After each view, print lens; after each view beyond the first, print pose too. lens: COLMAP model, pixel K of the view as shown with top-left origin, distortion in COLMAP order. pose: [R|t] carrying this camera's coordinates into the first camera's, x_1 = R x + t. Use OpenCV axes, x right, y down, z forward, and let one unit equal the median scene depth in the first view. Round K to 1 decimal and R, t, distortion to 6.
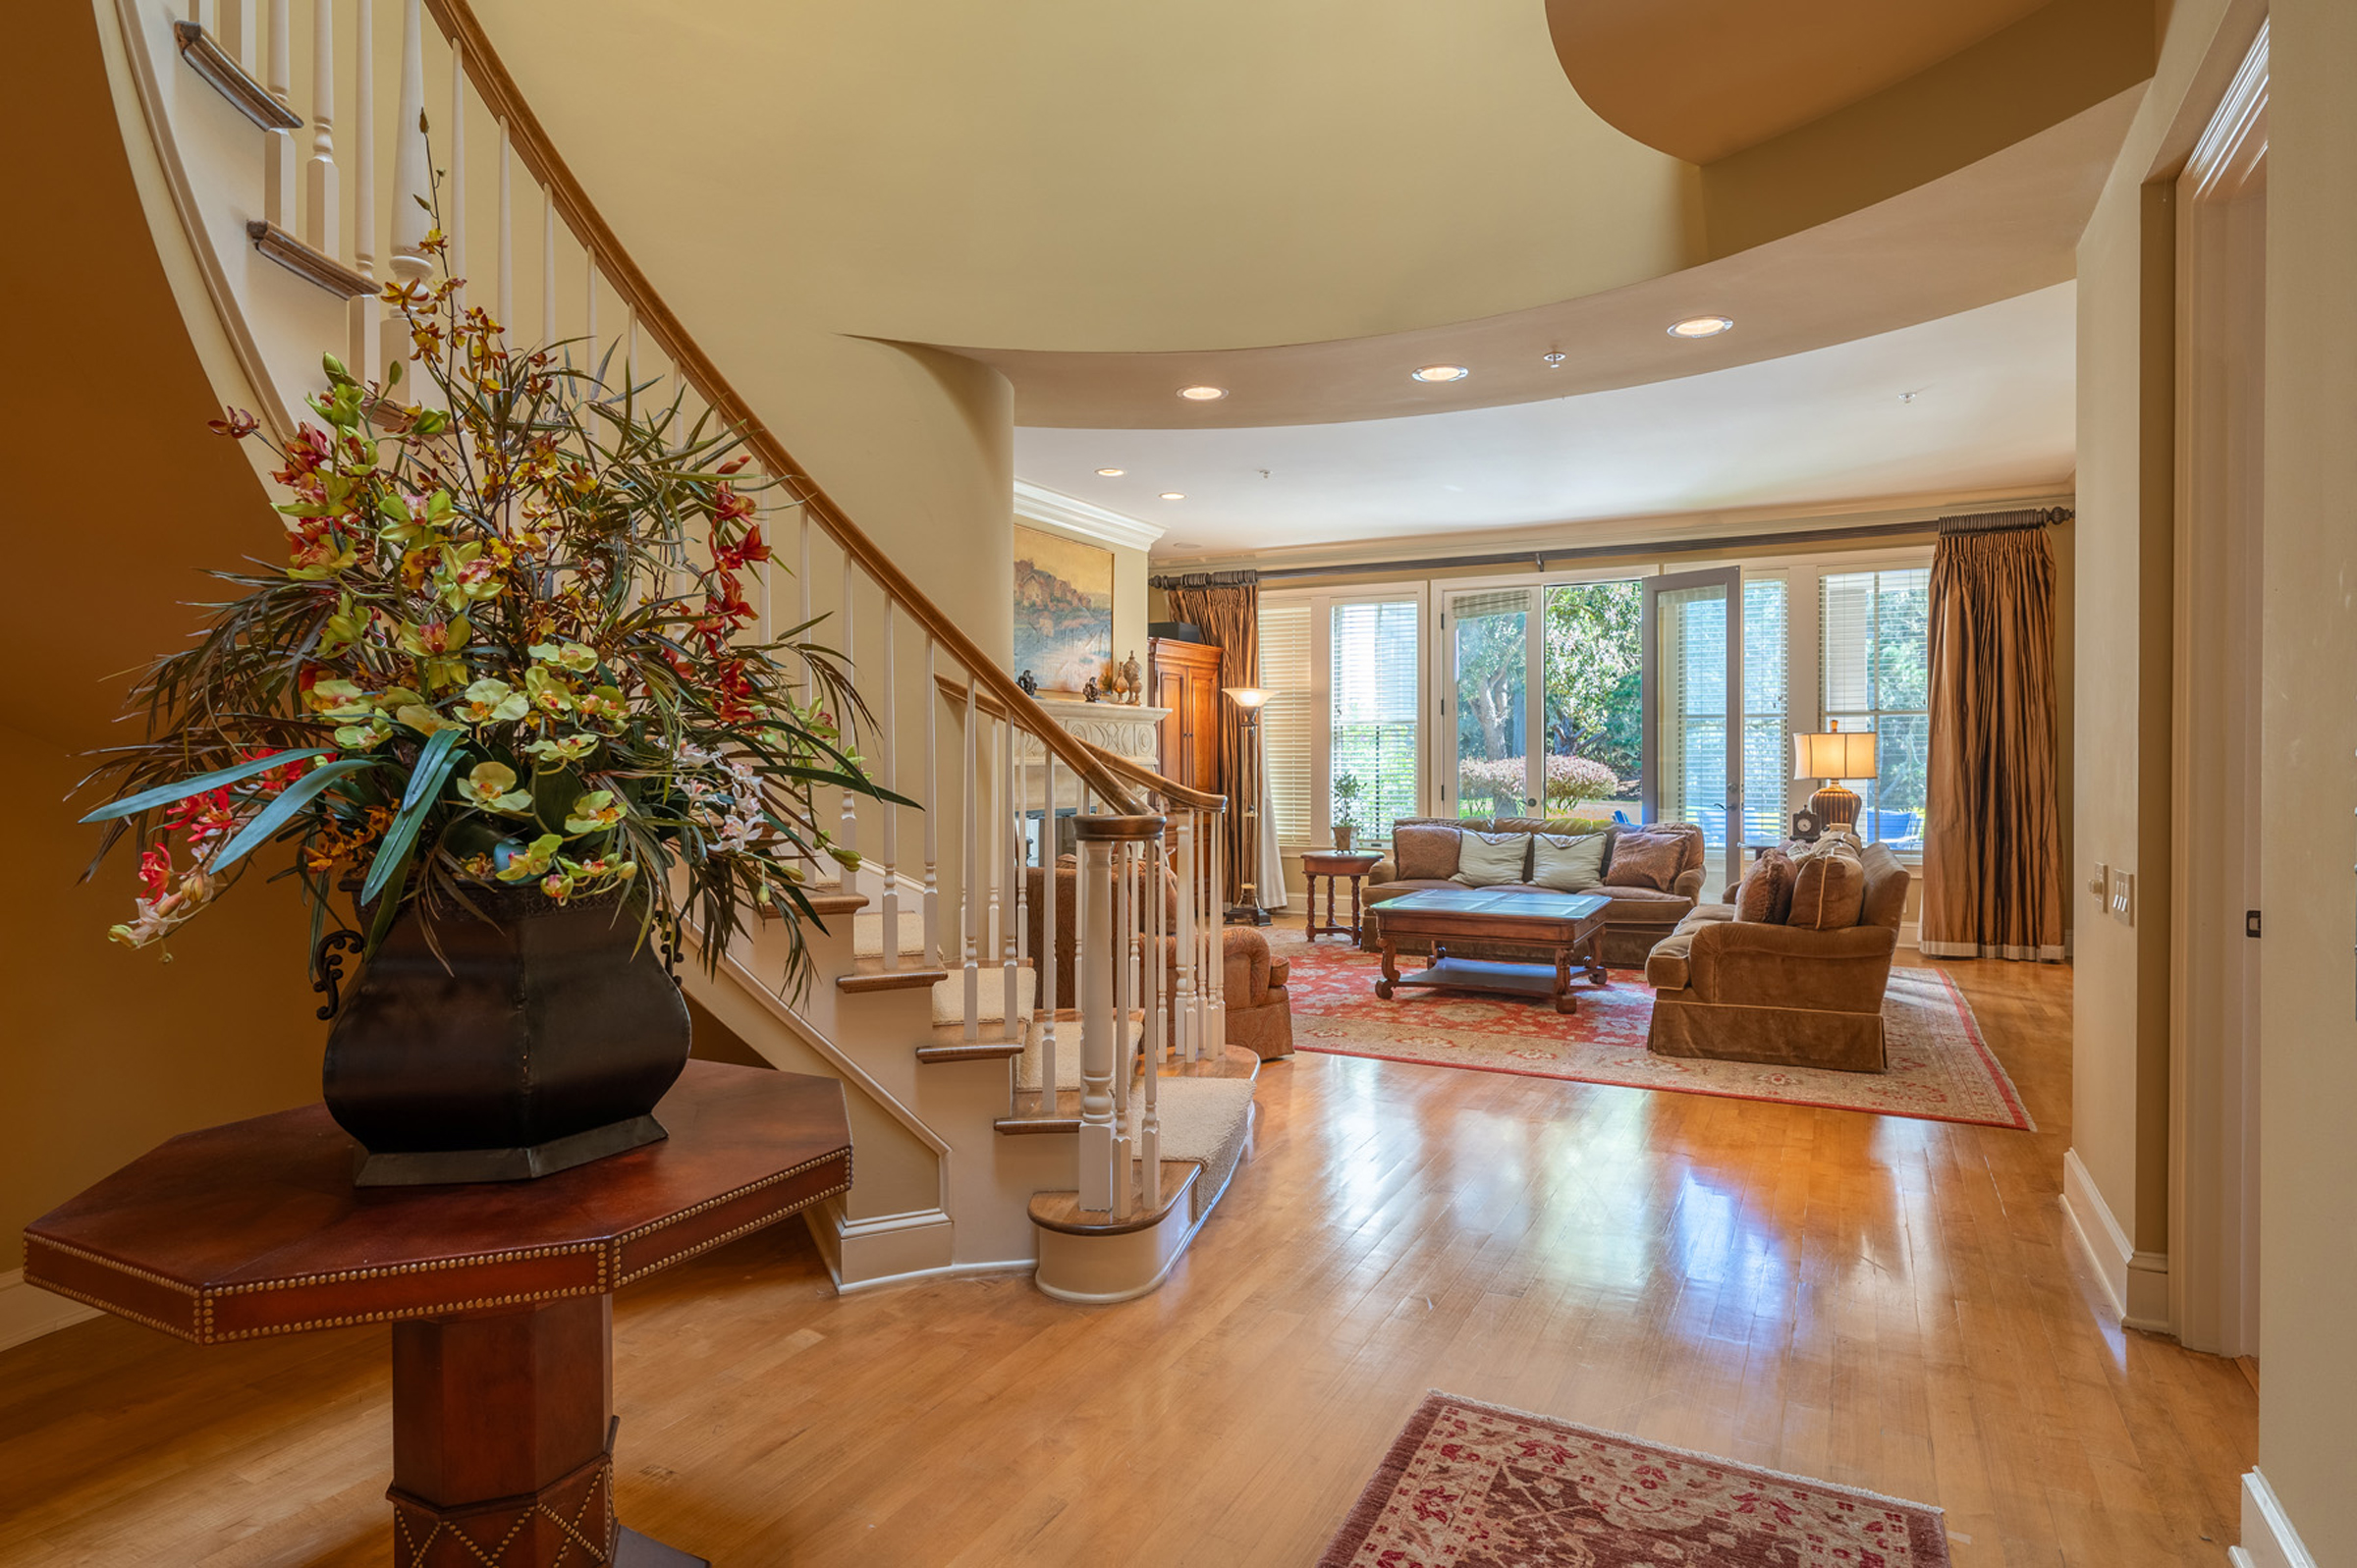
lens RADIAL K [[1297.1, 0, 1188.4], [0, 1297.1, 776.6], [0, 0, 1]] dist [-0.001825, 0.000058]
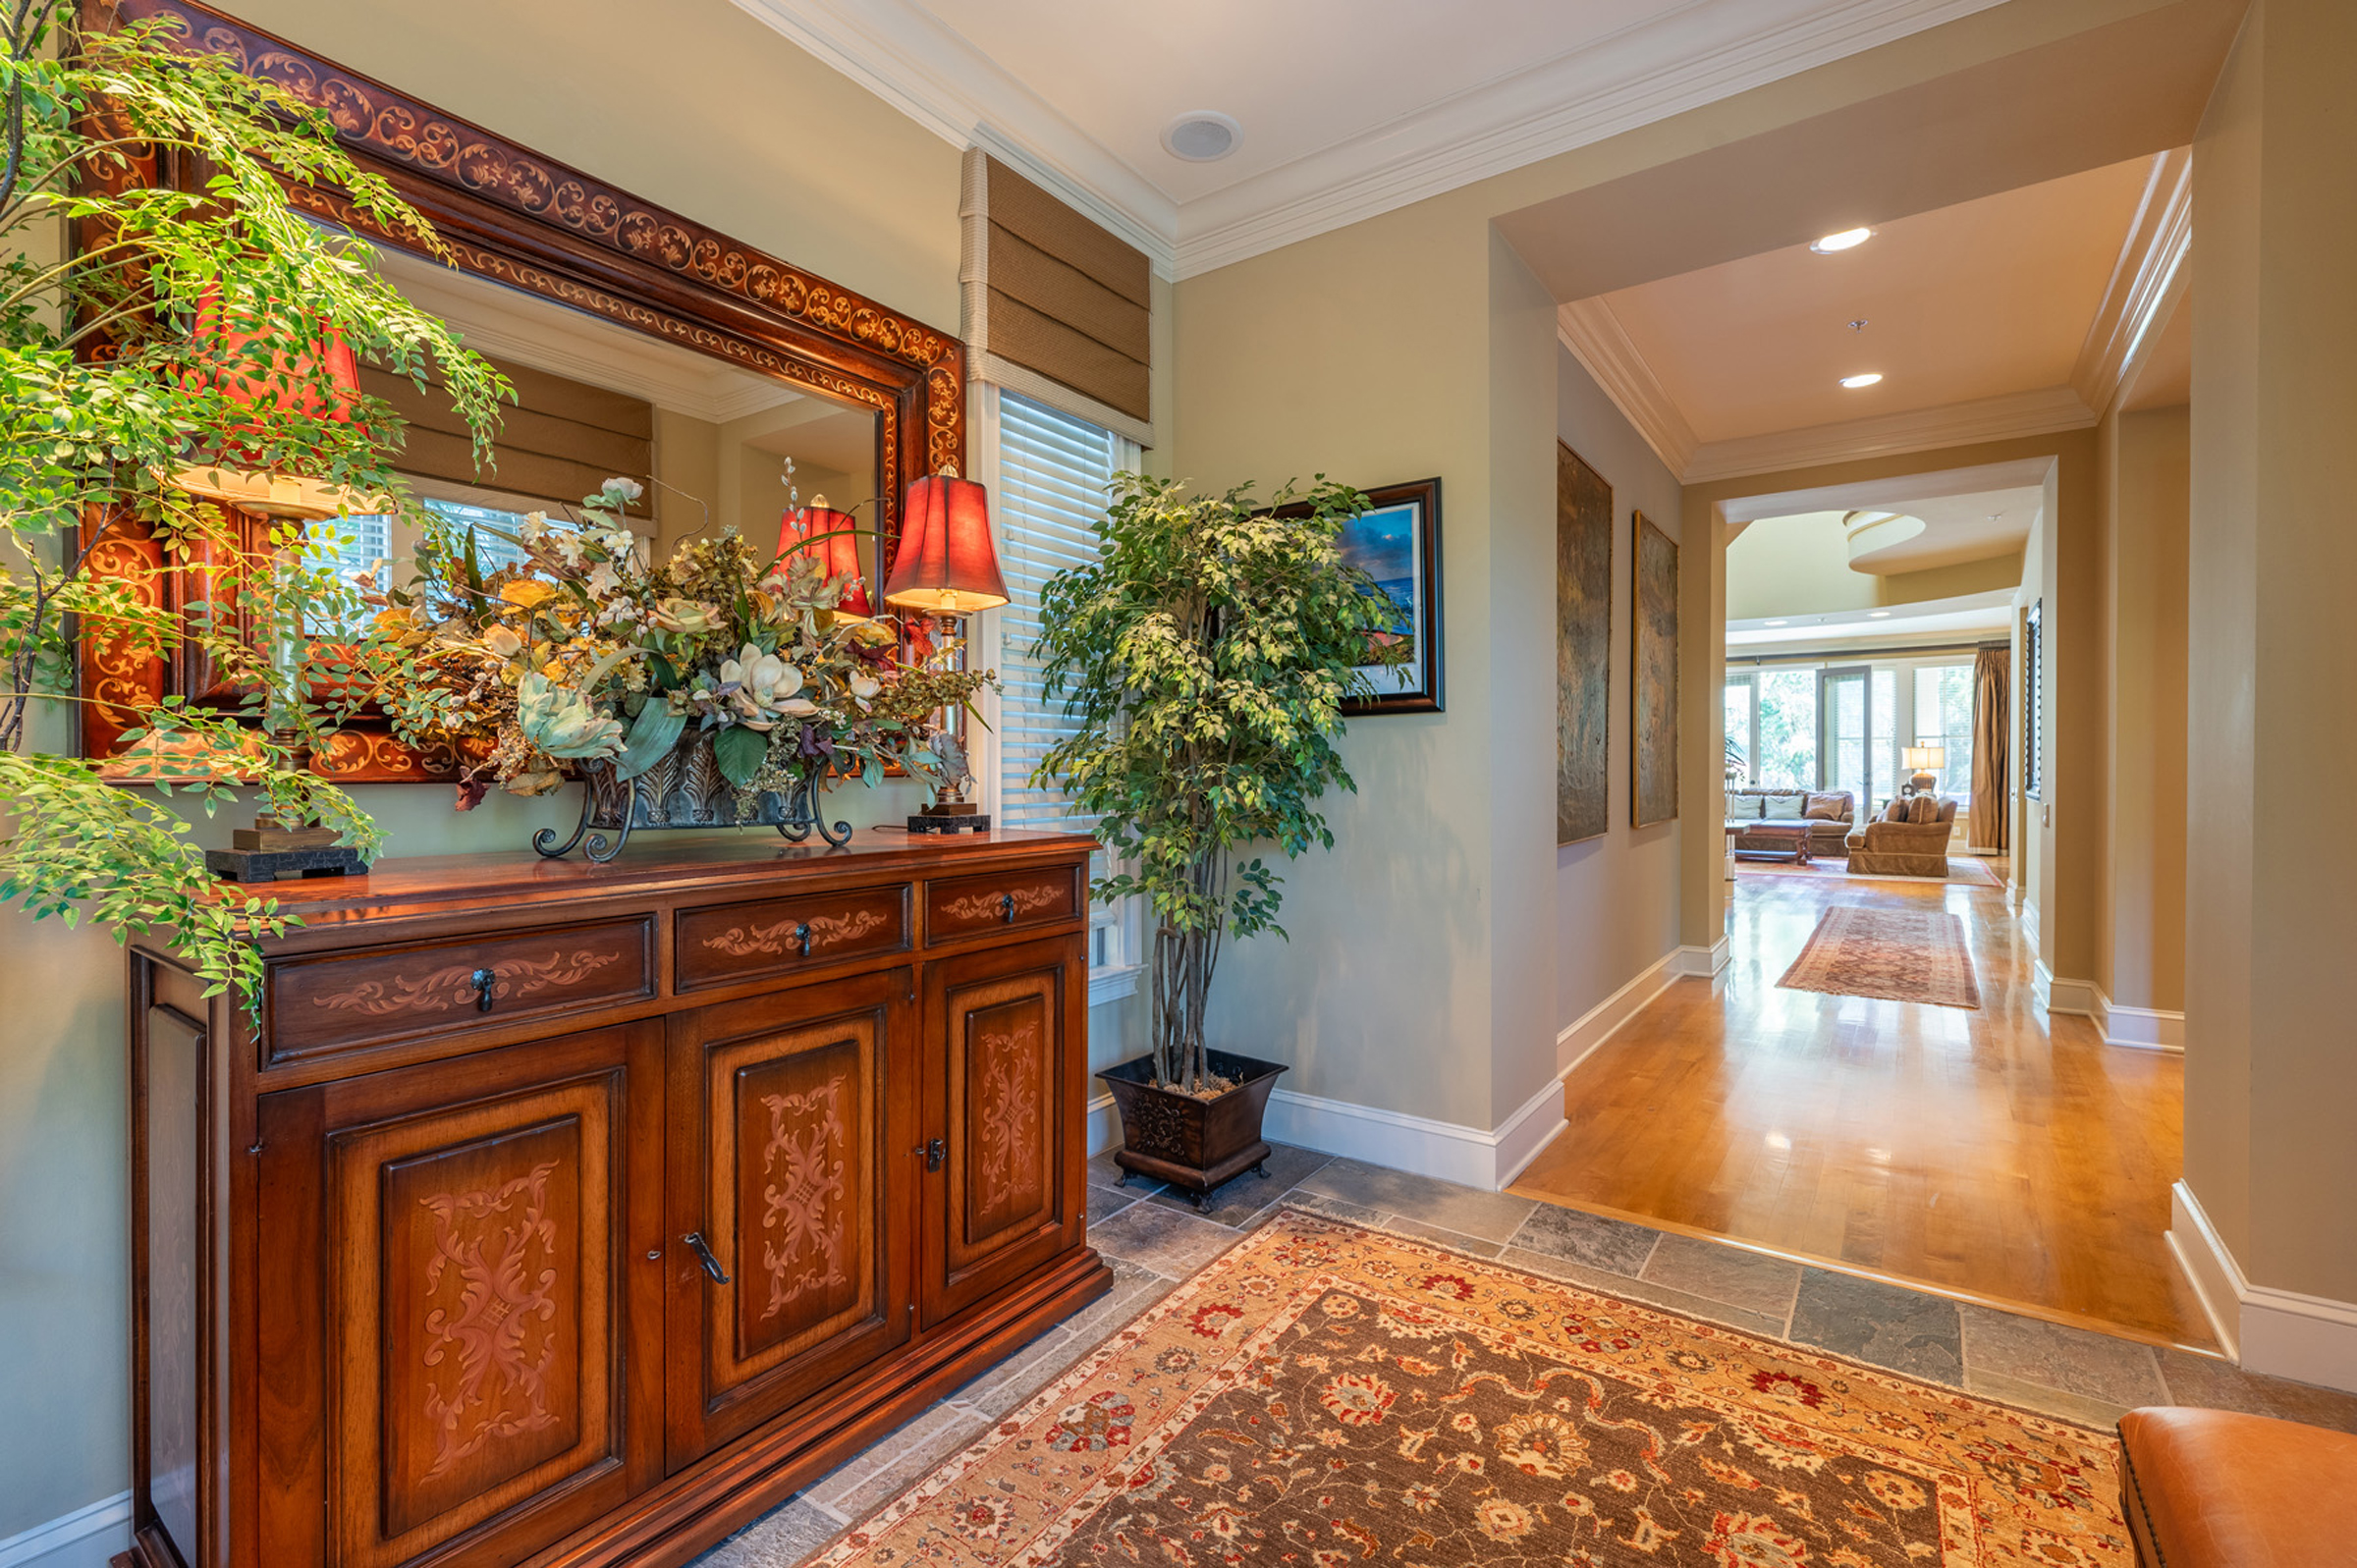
lens RADIAL K [[1053.7, 0, 1163.0], [0, 1053.7, 769.4], [0, 0, 1]] dist [-0.003287, -0.000115]
pose [[0.988377, 0.000822, -0.152023, -0.439165], [-0.001769, 0.999980, -0.006093, 0.014198], [0.152014, 0.006291, 0.988358, -0.834498]]
